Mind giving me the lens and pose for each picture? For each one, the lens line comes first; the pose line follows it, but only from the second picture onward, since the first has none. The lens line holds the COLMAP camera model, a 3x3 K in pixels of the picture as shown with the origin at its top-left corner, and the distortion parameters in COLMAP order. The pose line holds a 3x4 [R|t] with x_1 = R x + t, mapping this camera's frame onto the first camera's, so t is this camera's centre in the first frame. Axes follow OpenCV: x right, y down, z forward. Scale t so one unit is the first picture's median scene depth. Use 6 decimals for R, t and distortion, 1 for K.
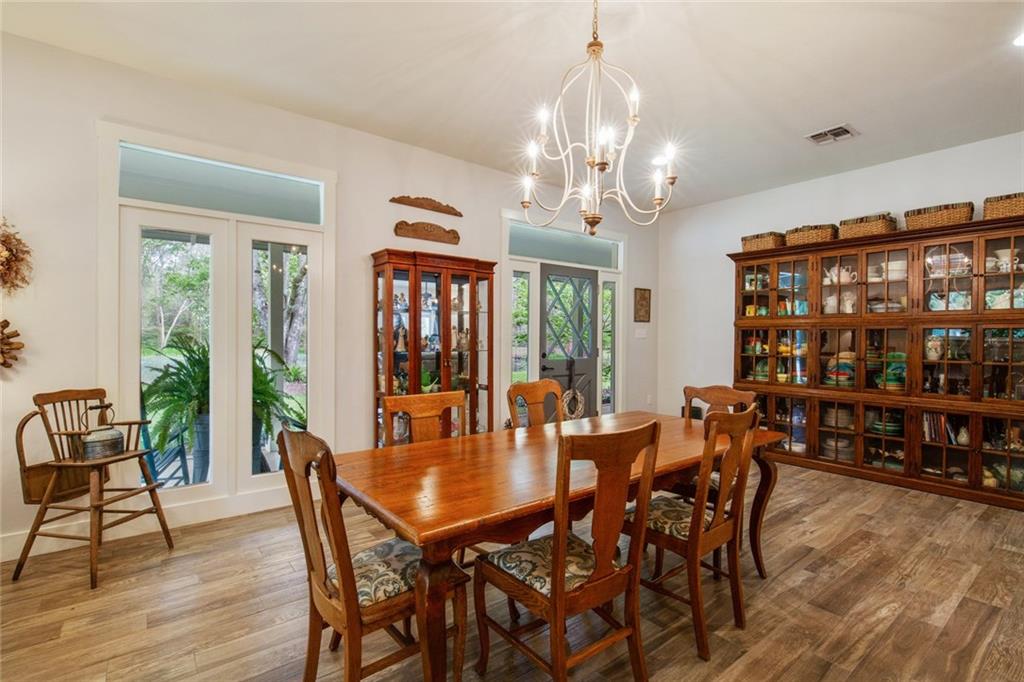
lens RADIAL K [[480.7, 0, 512.0], [0, 480.7, 341.0], [0, 0, 1]] dist [0.000149, 0.000209]
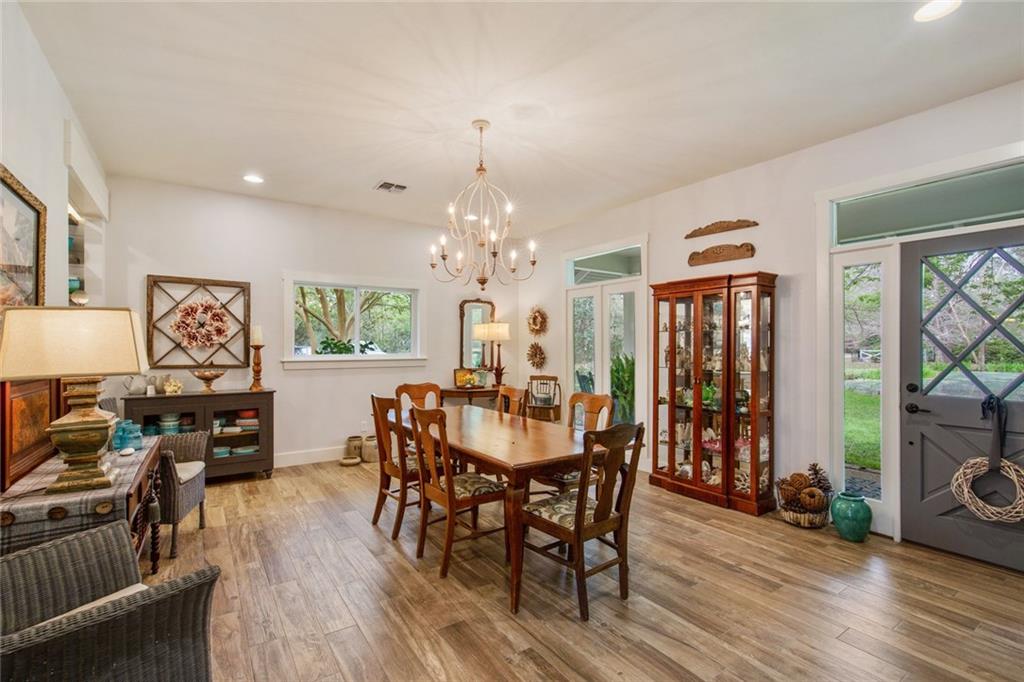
lens RADIAL K [[480.7, 0, 512.0], [0, 480.7, 341.0], [0, 0, 1]] dist [0.000149, 0.000209]
pose [[-0.082443, -0.012730, -0.996515, 0.920010], [-0.012003, 0.999859, -0.011780, -0.022371], [0.996524, 0.010990, -0.082584, 0.663235]]
